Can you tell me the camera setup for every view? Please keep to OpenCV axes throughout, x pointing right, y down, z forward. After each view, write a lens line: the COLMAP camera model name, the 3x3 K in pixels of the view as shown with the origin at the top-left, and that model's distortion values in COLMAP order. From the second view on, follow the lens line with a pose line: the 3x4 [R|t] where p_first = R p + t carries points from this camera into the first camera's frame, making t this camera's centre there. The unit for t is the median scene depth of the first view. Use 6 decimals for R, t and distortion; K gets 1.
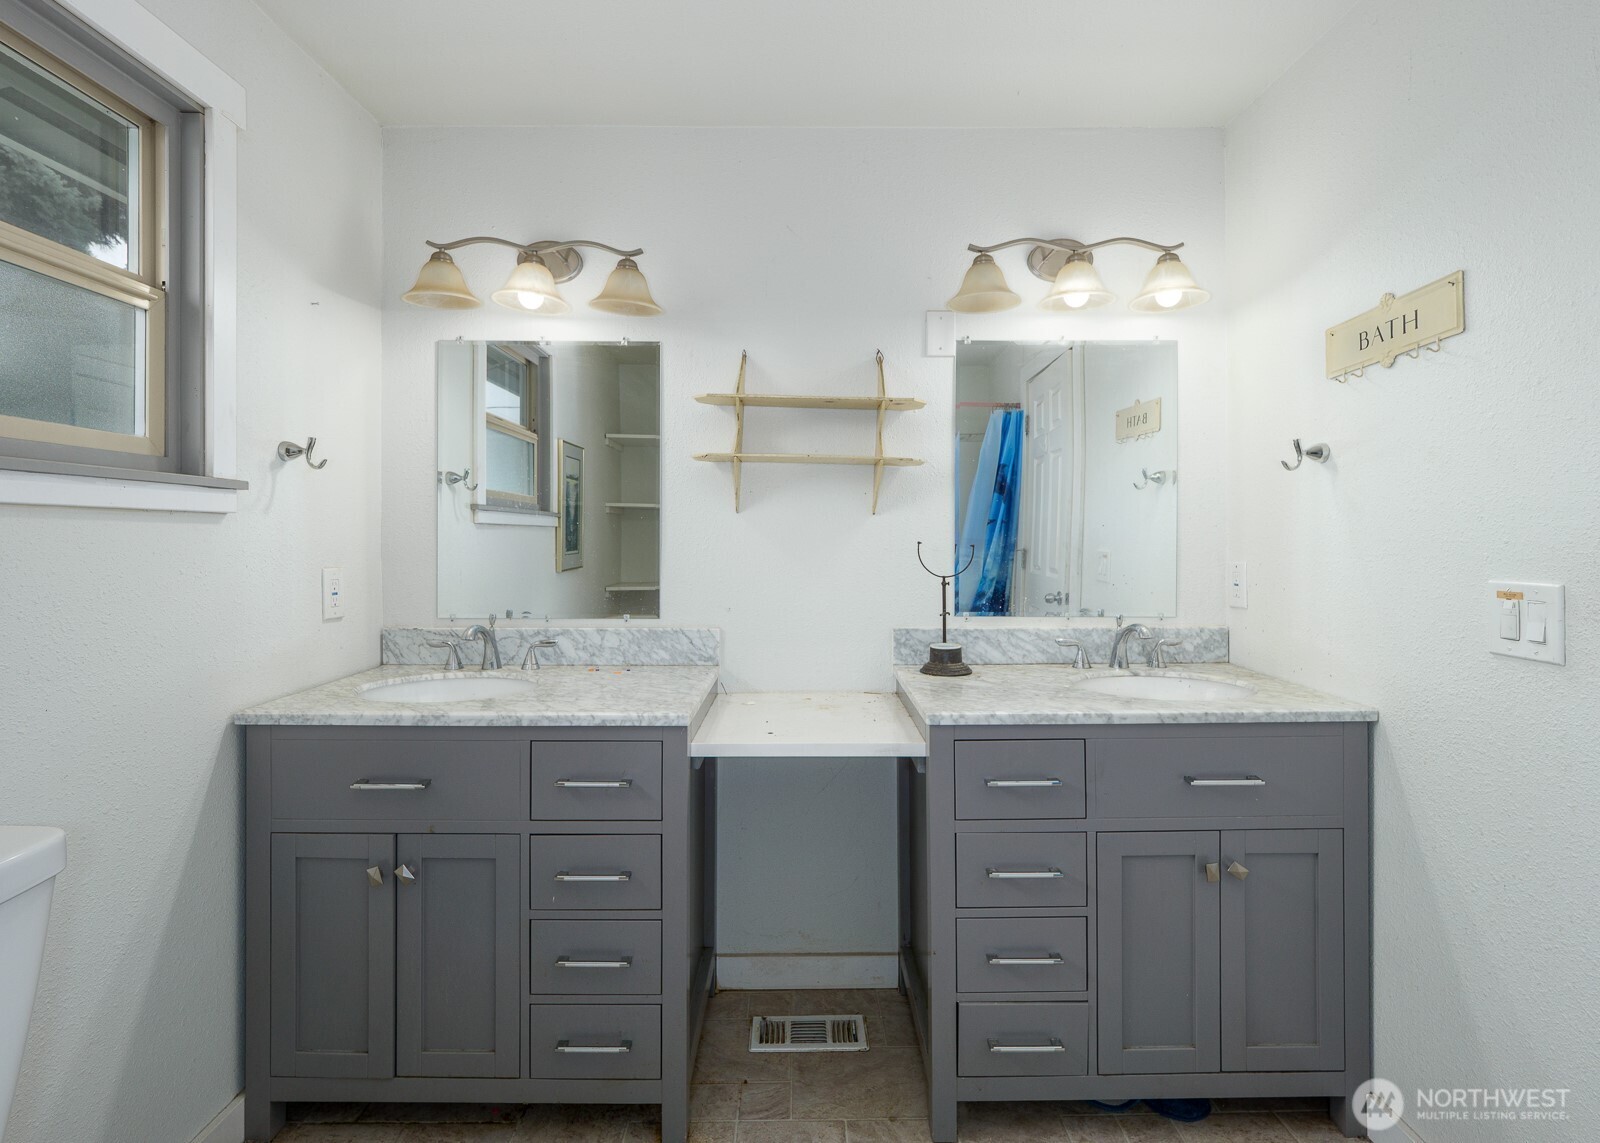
lens RADIAL K [[771.7, 0, 822.5], [0, 771.7, 535.2], [0, 0, 1]] dist [0.001894, -0.003075]
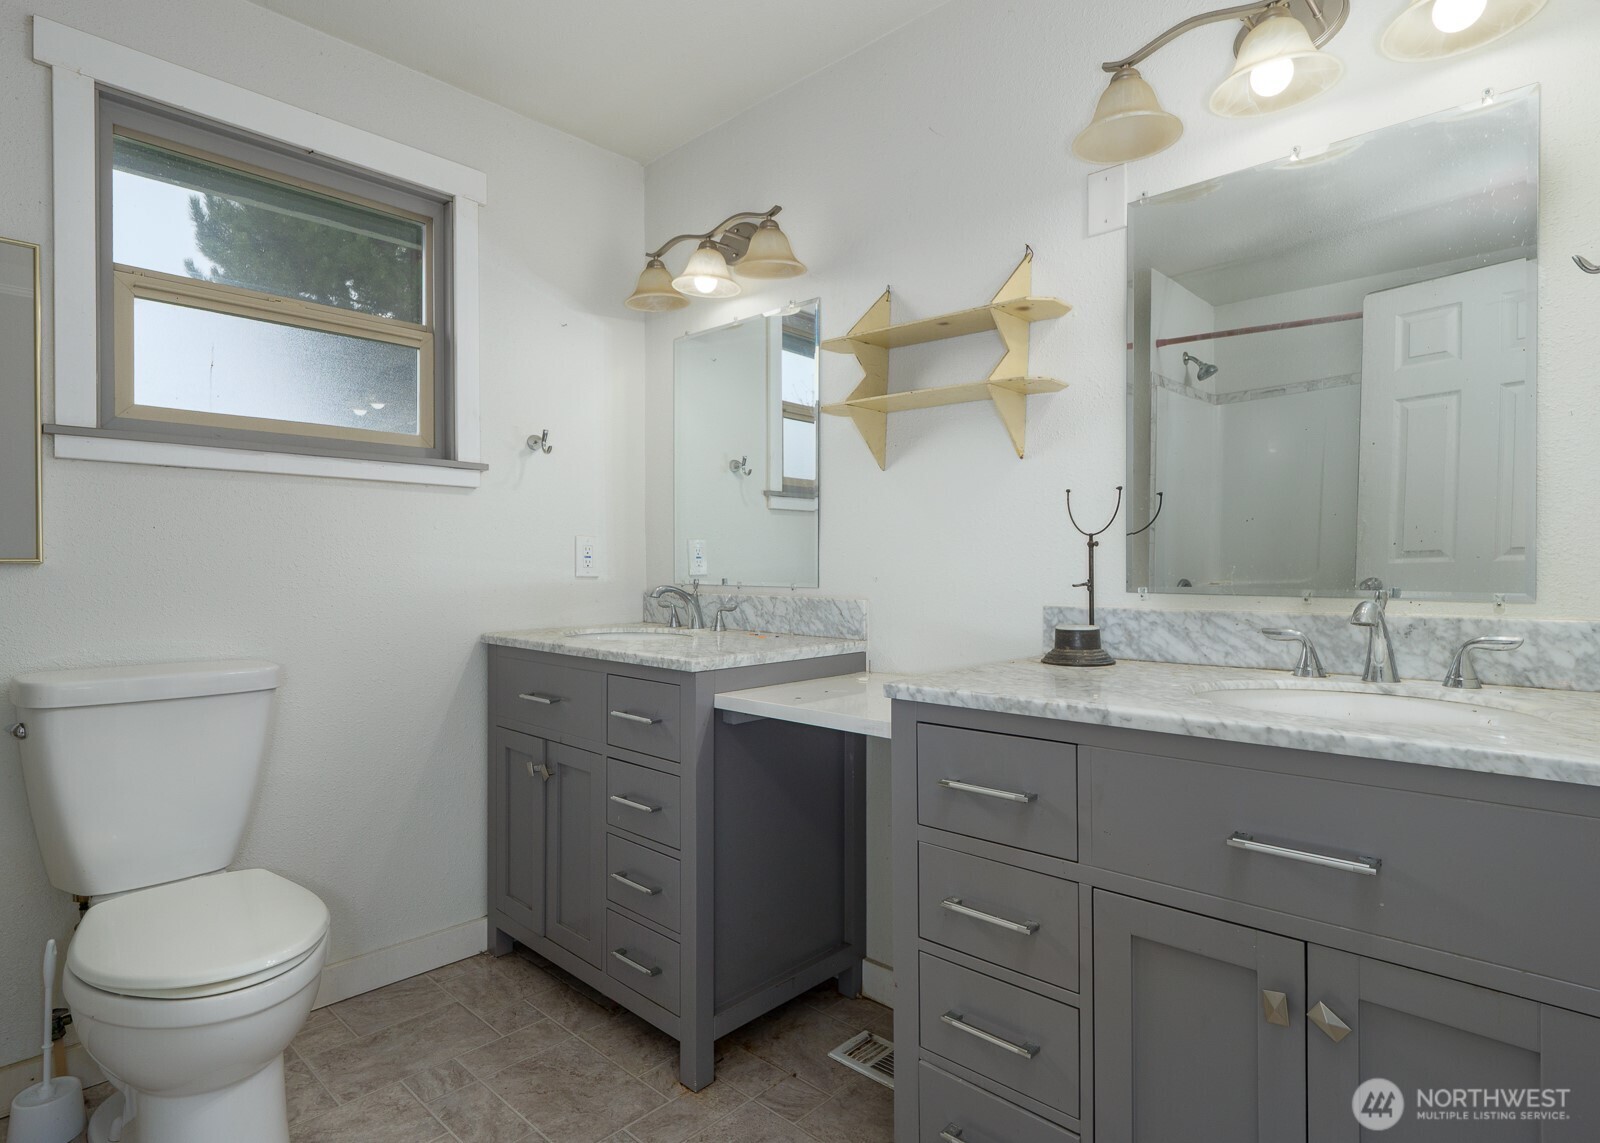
lens RADIAL K [[860.3, 0, 800.4], [0, 860.3, 570.2], [0, 0, 1]] dist [0.005544, -0.000340]
pose [[0.715050, 0.001964, -0.699070, 0.611431], [0.001795, 0.999988, 0.004646, 0.096002], [0.699071, -0.004577, 0.715038, 0.262655]]
